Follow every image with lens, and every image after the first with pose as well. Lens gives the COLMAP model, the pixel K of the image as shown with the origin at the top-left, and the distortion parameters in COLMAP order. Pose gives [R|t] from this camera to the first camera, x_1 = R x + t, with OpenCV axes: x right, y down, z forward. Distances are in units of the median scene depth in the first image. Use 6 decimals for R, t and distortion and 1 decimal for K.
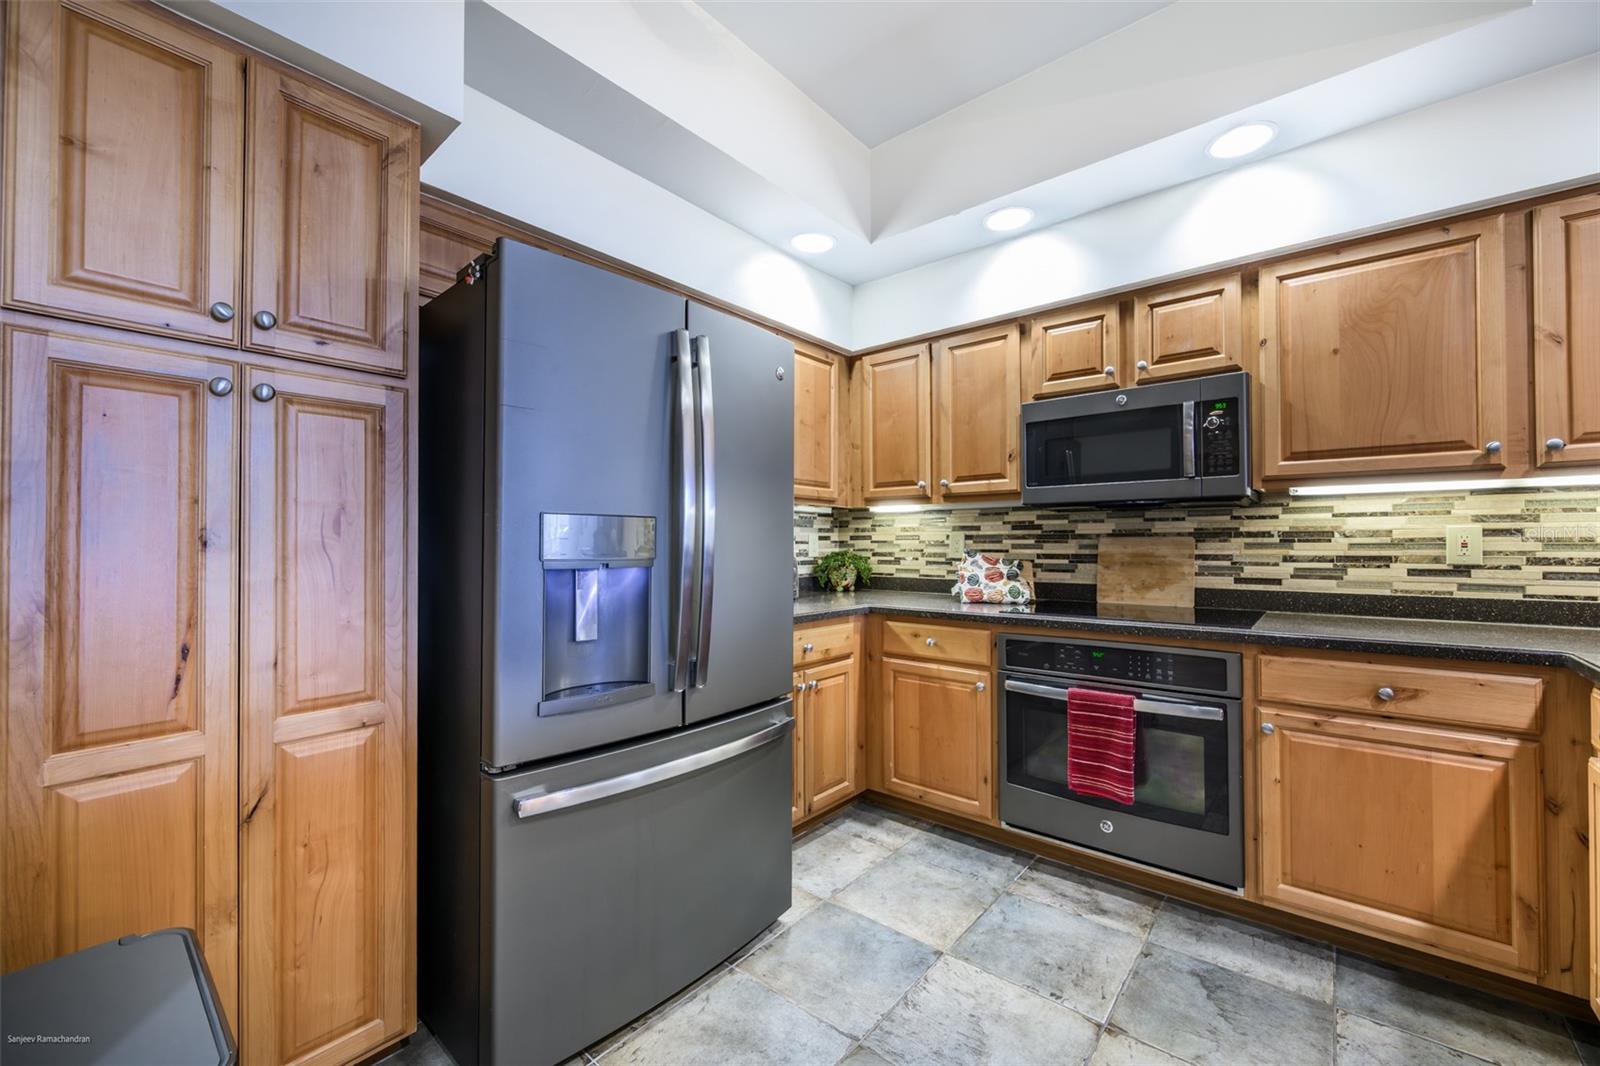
lens RADIAL K [[654.9, 0, 749.7], [0, 654.9, 537.4], [0, 0, 1]] dist [-0.006533, 0.000615]
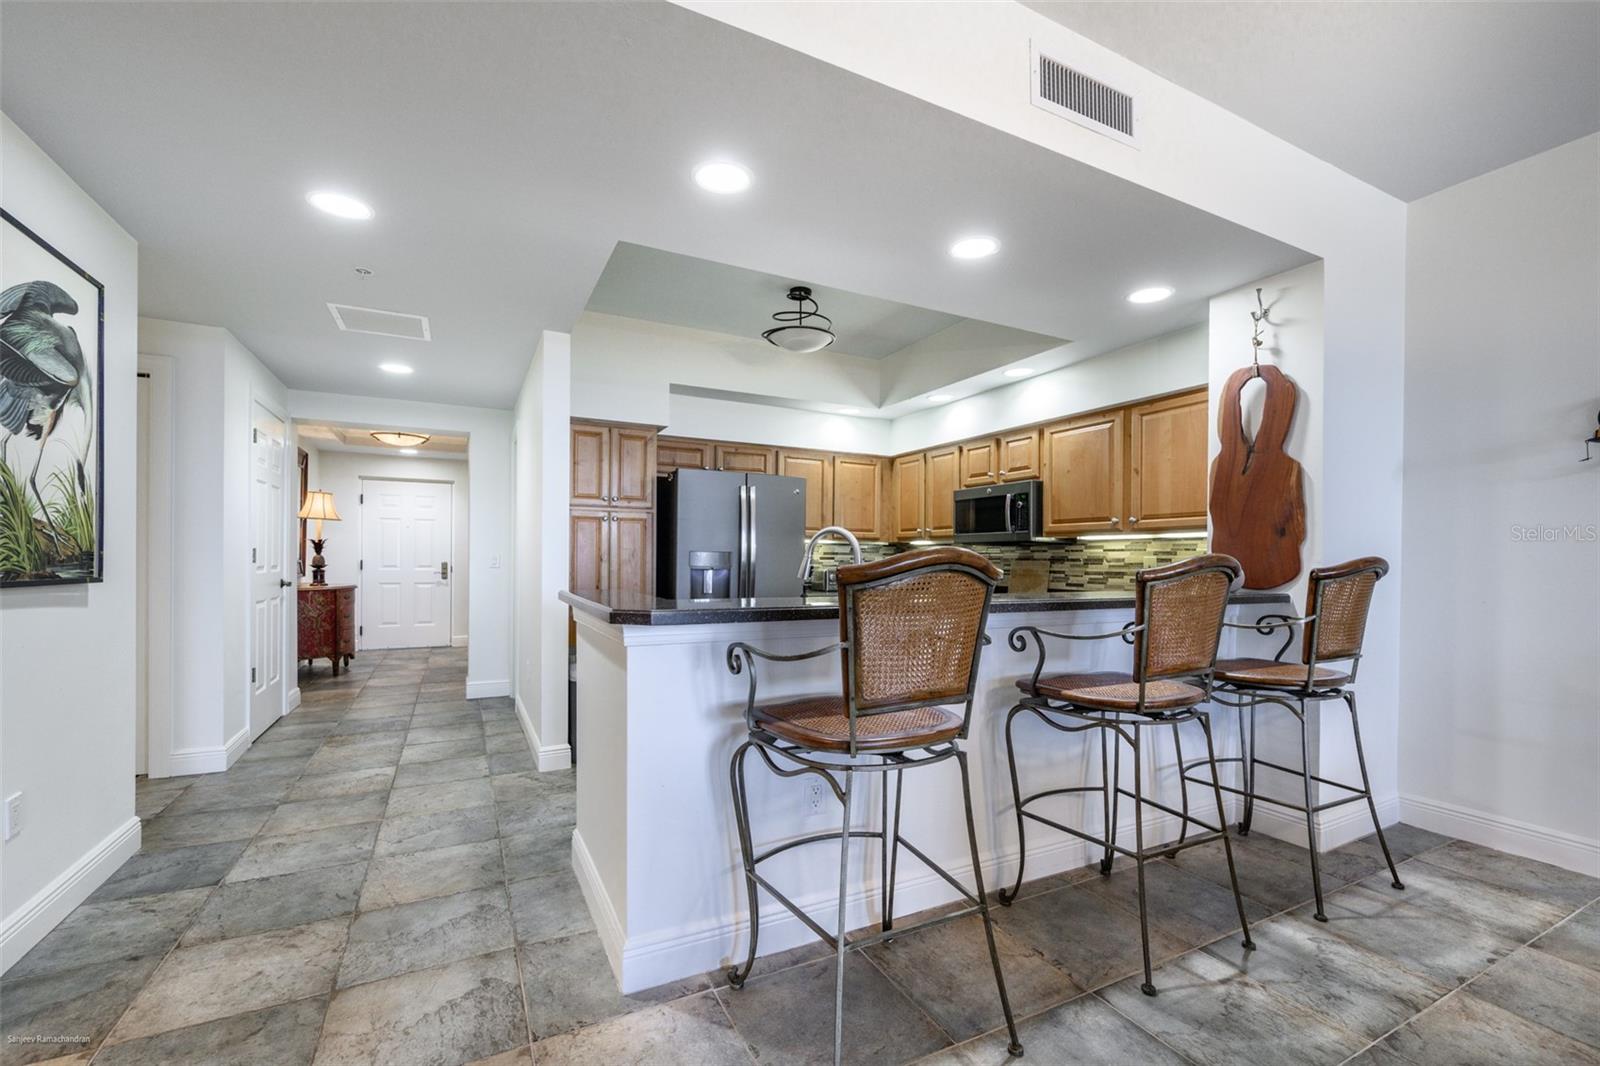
lens RADIAL K [[654.9, 0, 868.4], [0, 654.9, 565.9], [0, 0, 1]] dist [-0.006533, 0.000615]
pose [[0.967491, 0.013863, -0.252526, 0.772889], [-0.009566, 0.999788, 0.018237, -0.018135], [0.252725, -0.015229, 0.967418, -1.086006]]
